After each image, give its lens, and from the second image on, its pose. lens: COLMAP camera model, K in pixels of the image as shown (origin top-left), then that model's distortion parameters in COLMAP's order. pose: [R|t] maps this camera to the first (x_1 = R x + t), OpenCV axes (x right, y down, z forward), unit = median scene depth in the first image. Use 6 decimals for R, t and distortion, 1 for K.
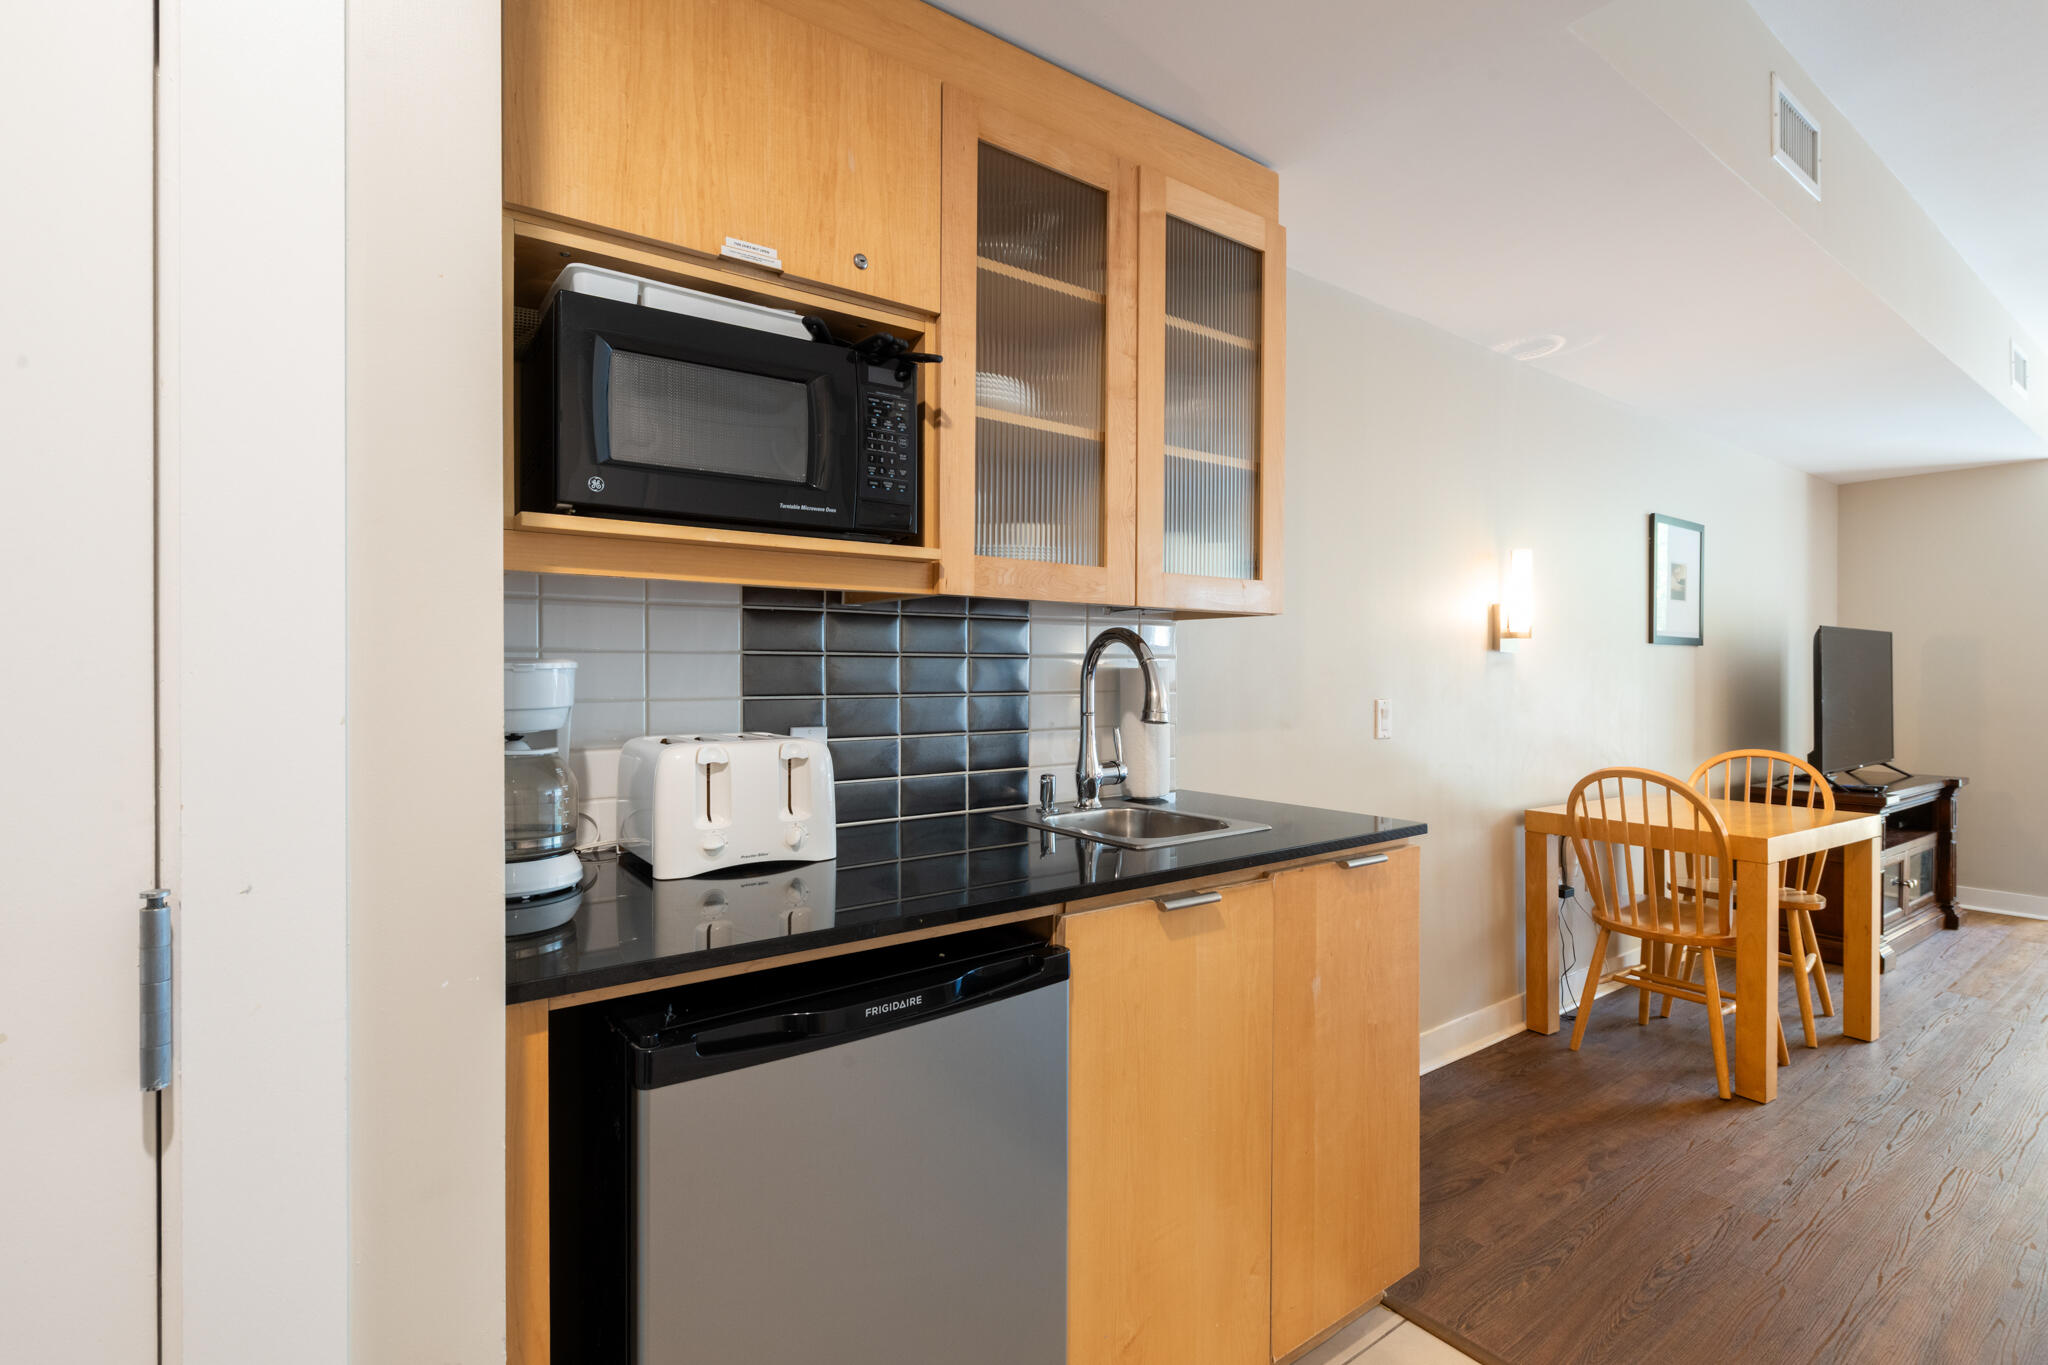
lens RADIAL K [[956.4, 0, 1013.7], [0, 956.4, 674.1], [0, 0, 1]] dist [0.001001, -0.000354]
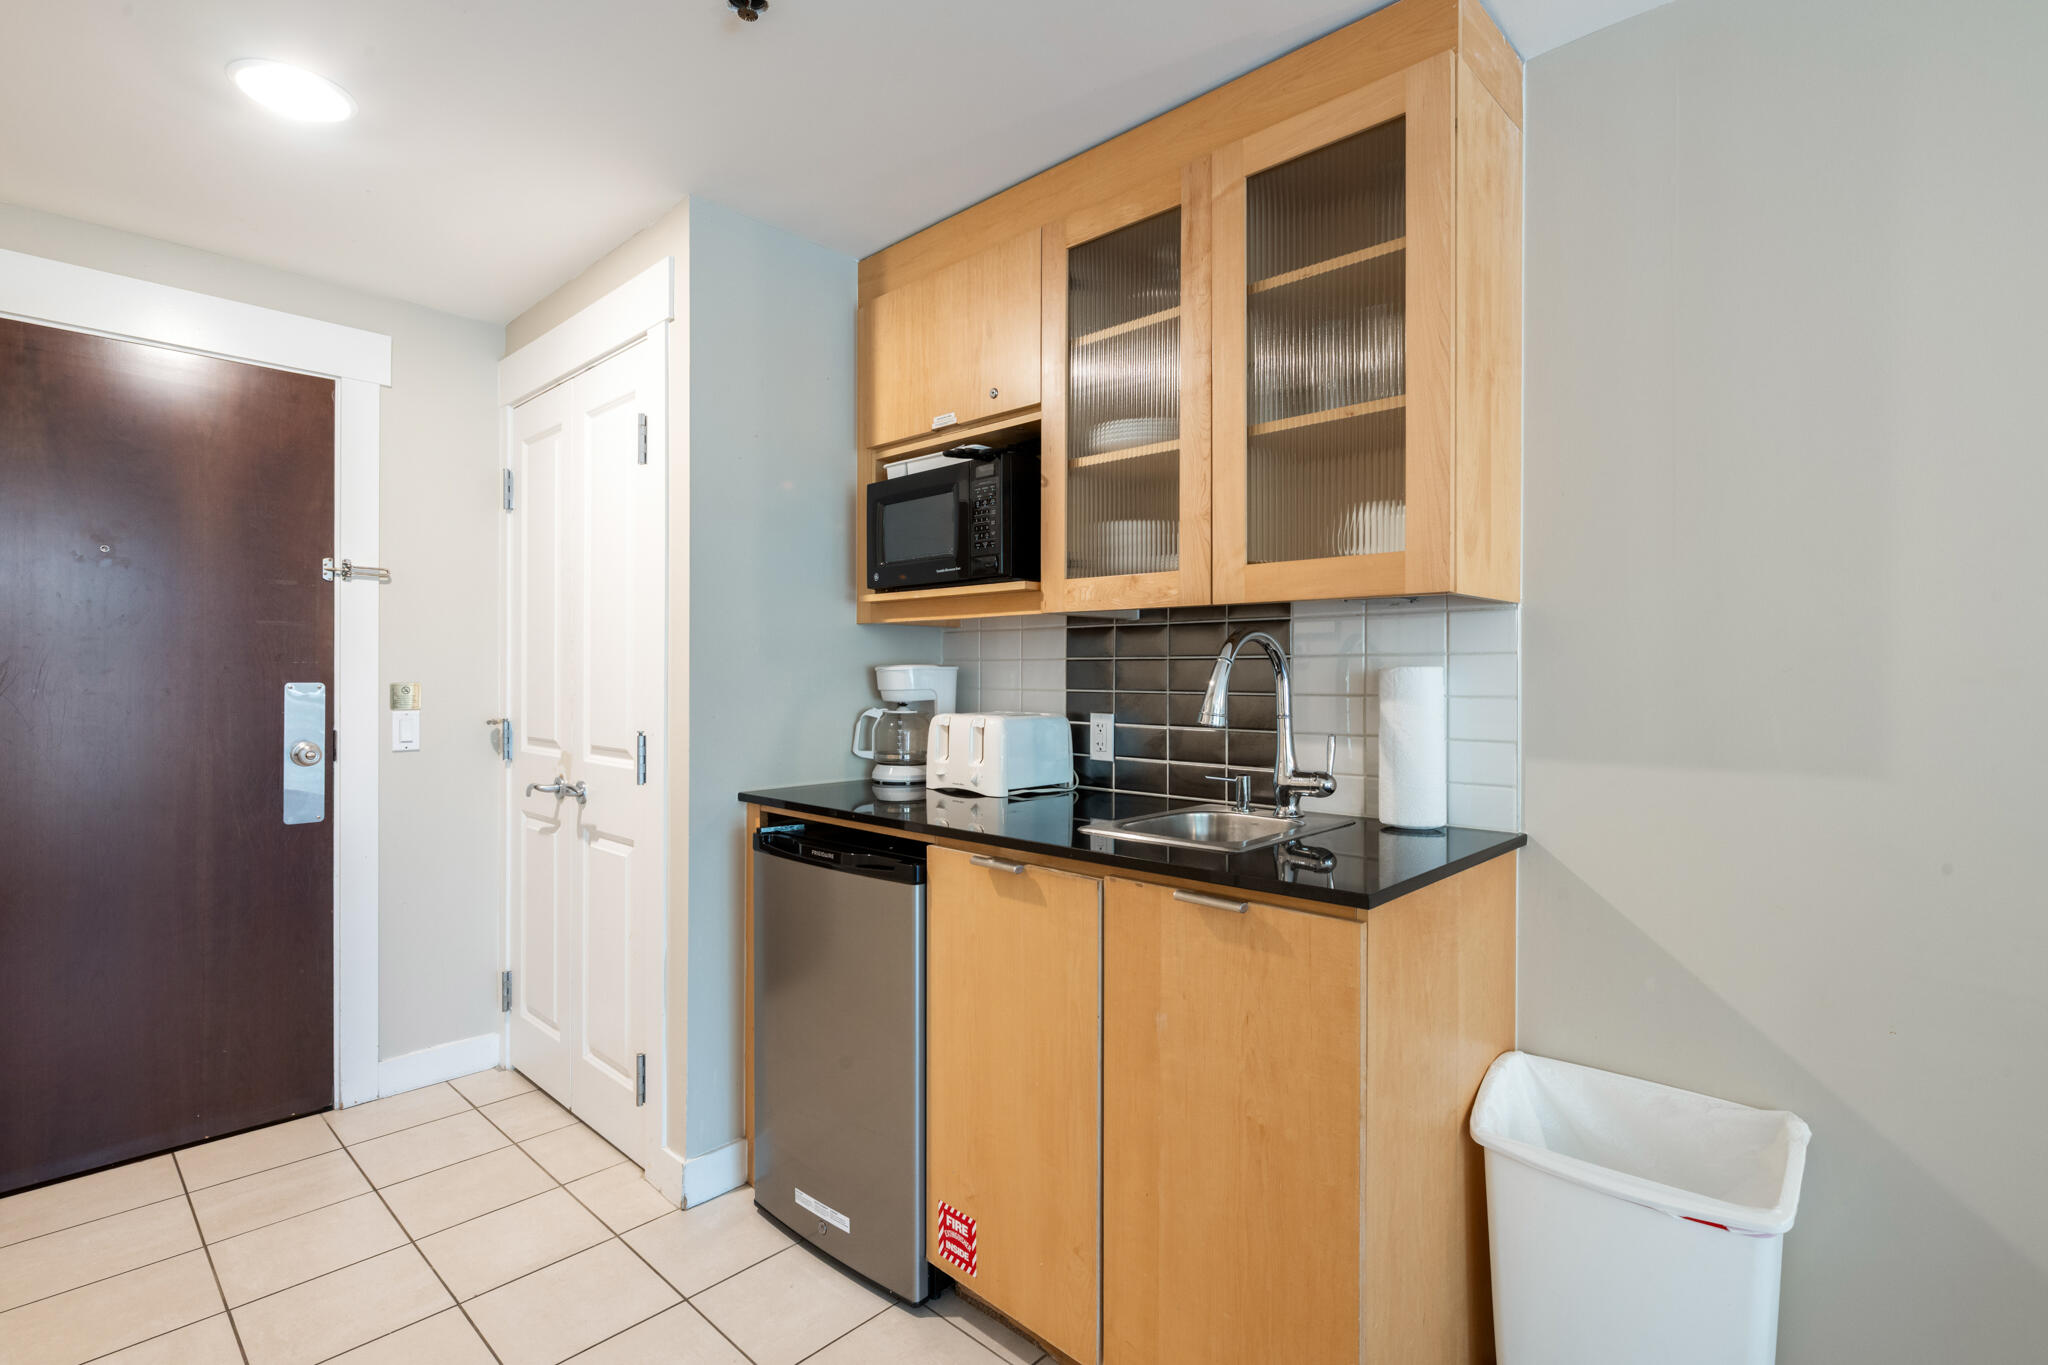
lens RADIAL K [[956.4, 0, 1030.8], [0, 956.4, 678.8], [0, 0, 1]] dist [0.001001, -0.000354]
pose [[0.180132, 0.007258, -0.983616, 0.620132], [-0.004363, 0.999969, 0.006580, -0.001064], [0.983633, 0.003106, 0.180158, 0.377007]]
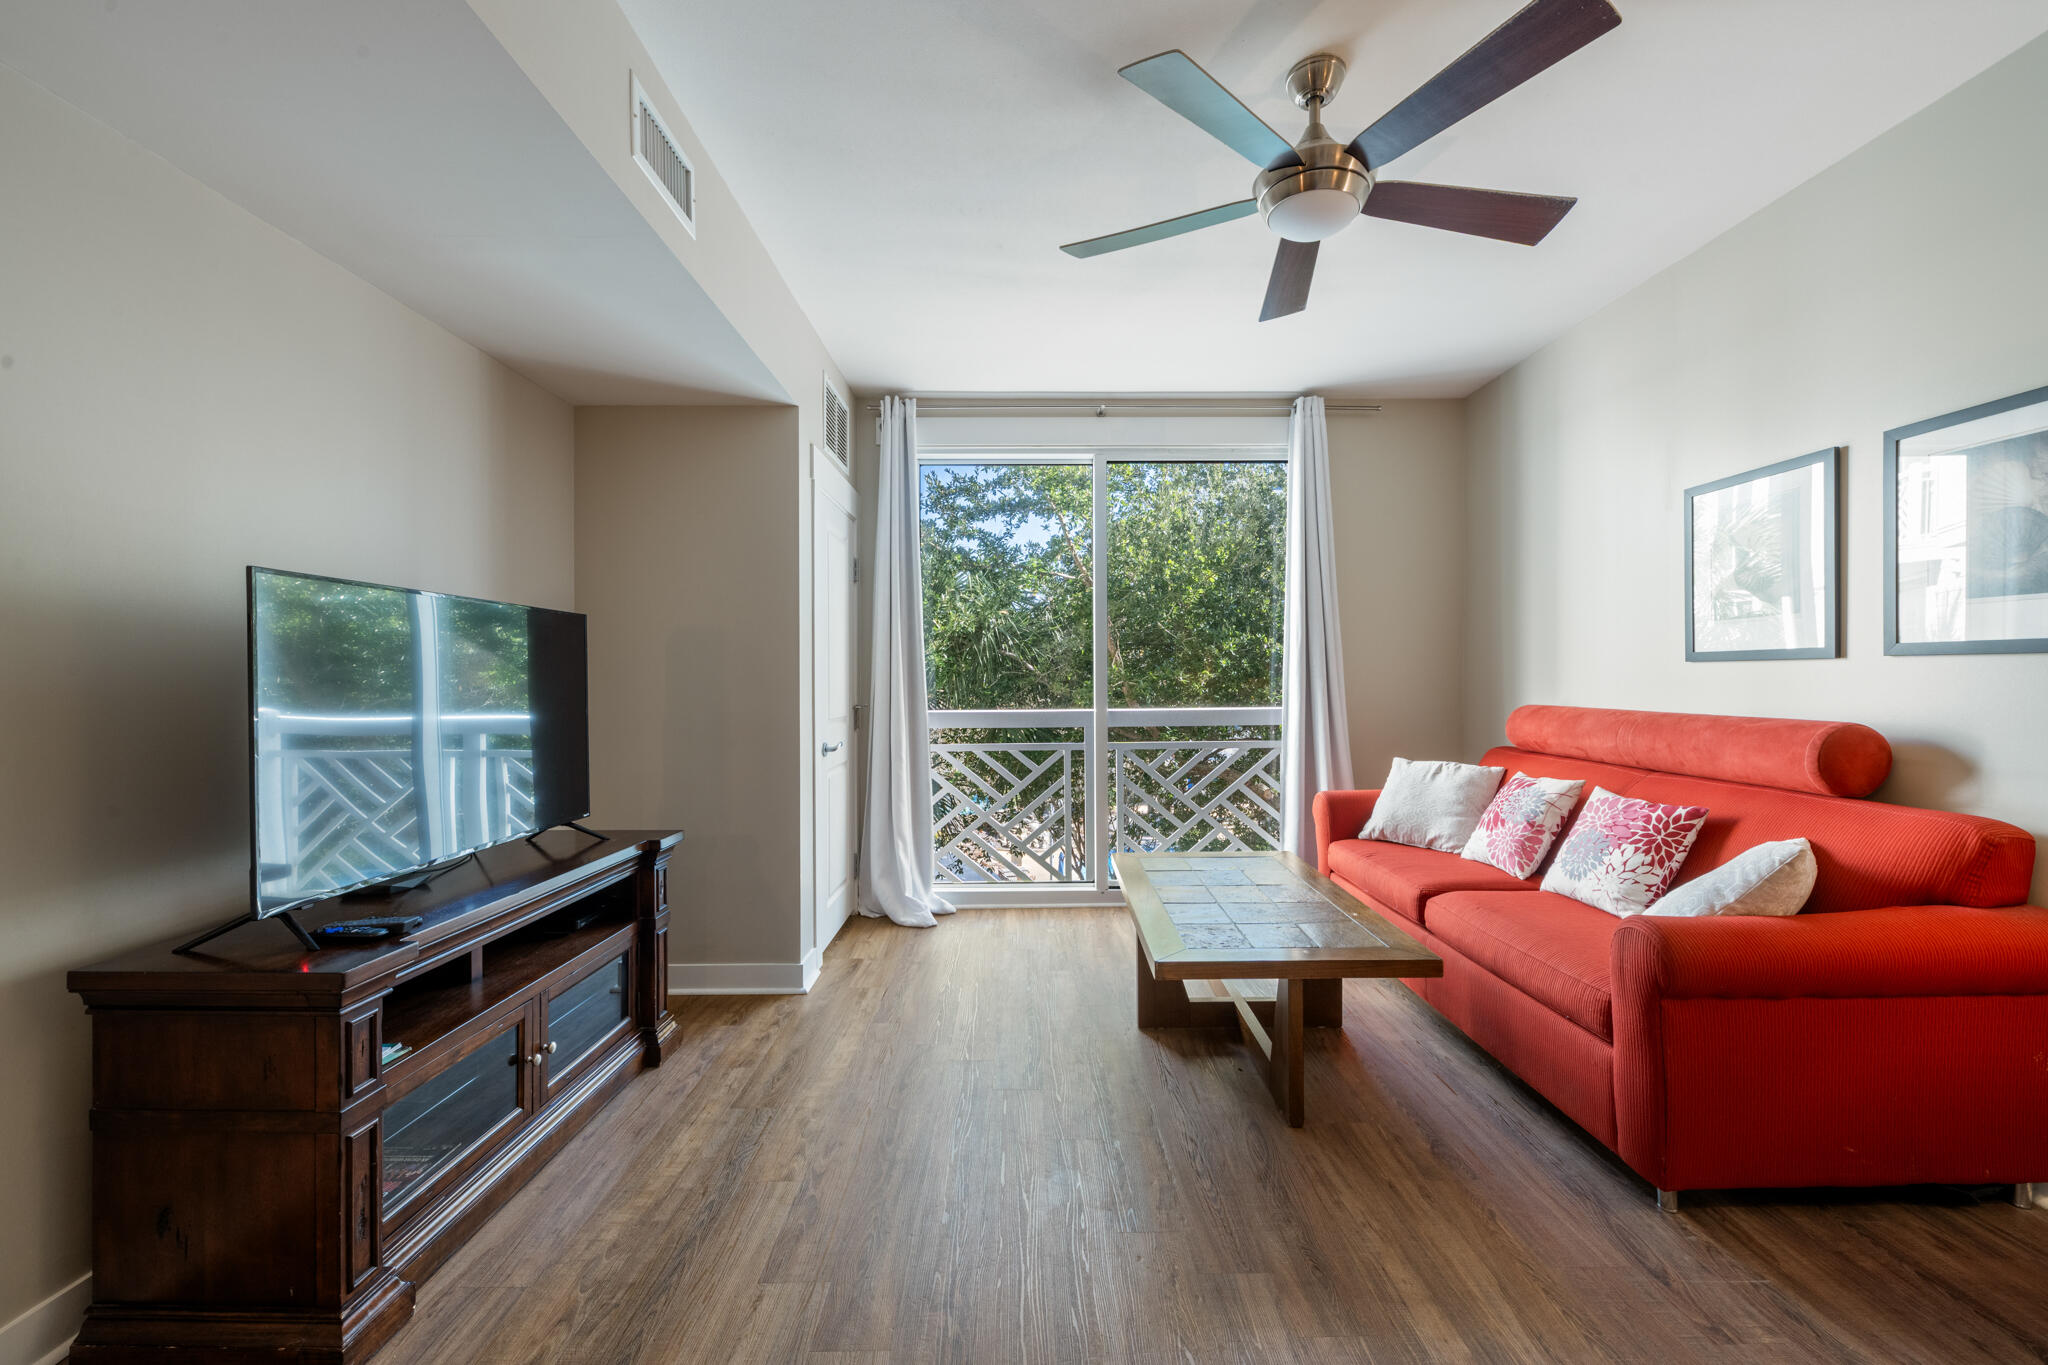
lens RADIAL K [[807.3, 0, 1039.9], [0, 807.3, 681.8], [0, 0, 1]] dist [0.005659, -0.001871]
pose [[0.578176, -0.004679, 0.815899, 1.001460], [0.004084, 0.999988, 0.002841, 0.001149], [-0.815902, 0.001690, 0.578188, 0.677669]]
